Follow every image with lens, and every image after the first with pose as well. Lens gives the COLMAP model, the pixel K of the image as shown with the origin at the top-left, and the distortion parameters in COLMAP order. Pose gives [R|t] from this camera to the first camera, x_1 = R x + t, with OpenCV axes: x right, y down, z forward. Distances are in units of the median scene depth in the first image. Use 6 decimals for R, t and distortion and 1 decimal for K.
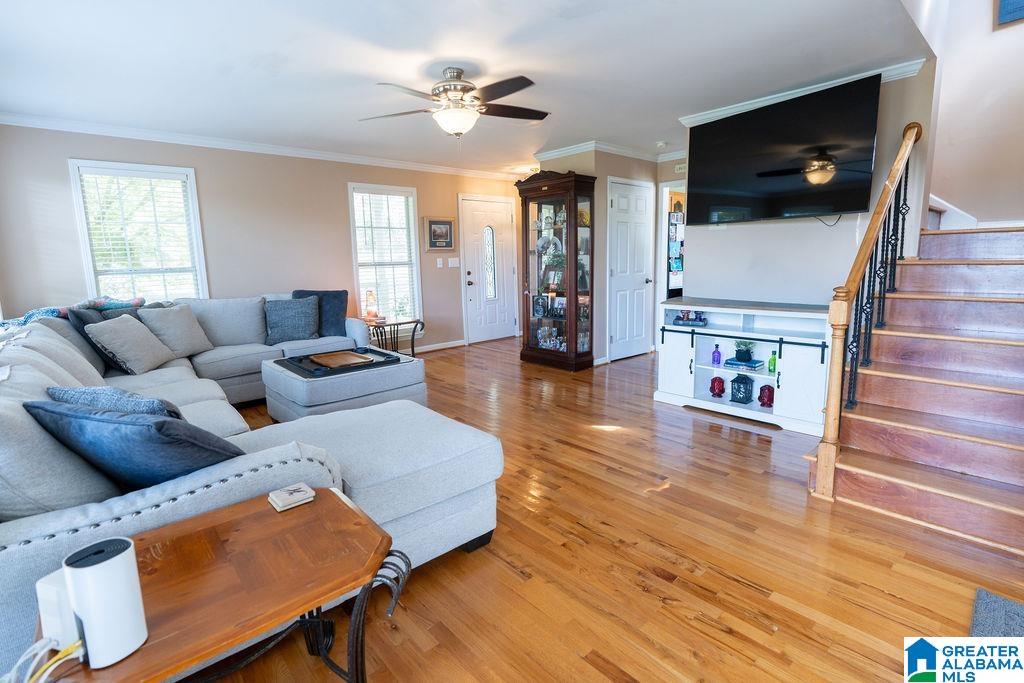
lens RADIAL K [[495.5, 0, 482.0], [0, 495.5, 331.5], [0, 0, 1]] dist [-0.008601, 0.000316]
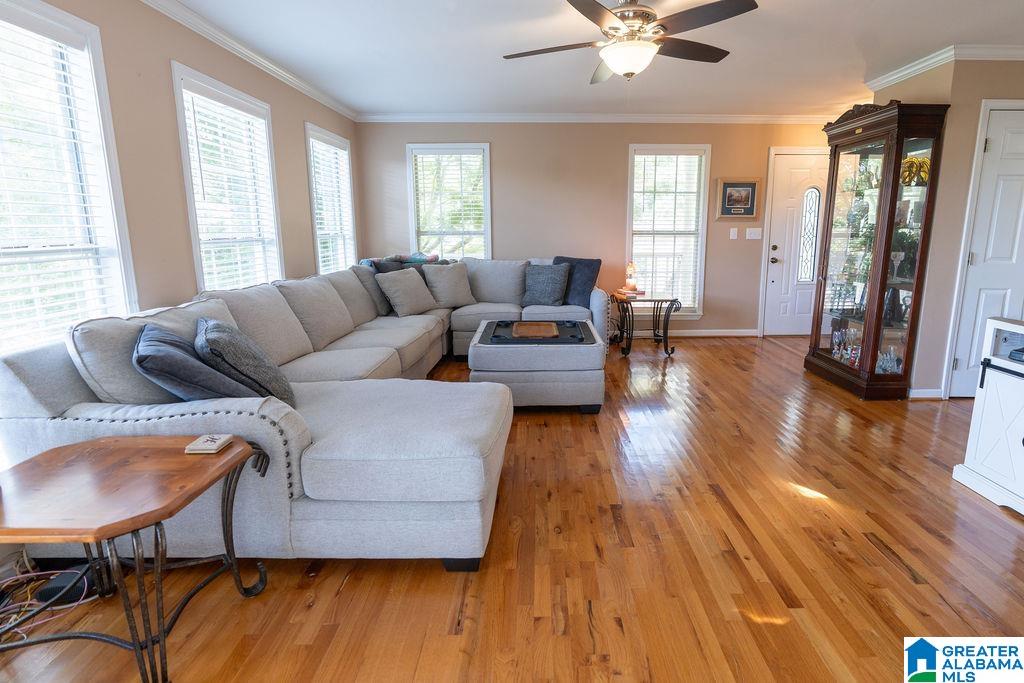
lens RADIAL K [[495.5, 0, 519.7], [0, 495.5, 317.0], [0, 0, 1]] dist [-0.008601, 0.000316]
pose [[0.765416, 0.136169, -0.628964, 0.231712], [-0.111212, 0.990641, 0.079132, -0.032629], [0.633853, 0.009379, 0.773396, 0.167930]]
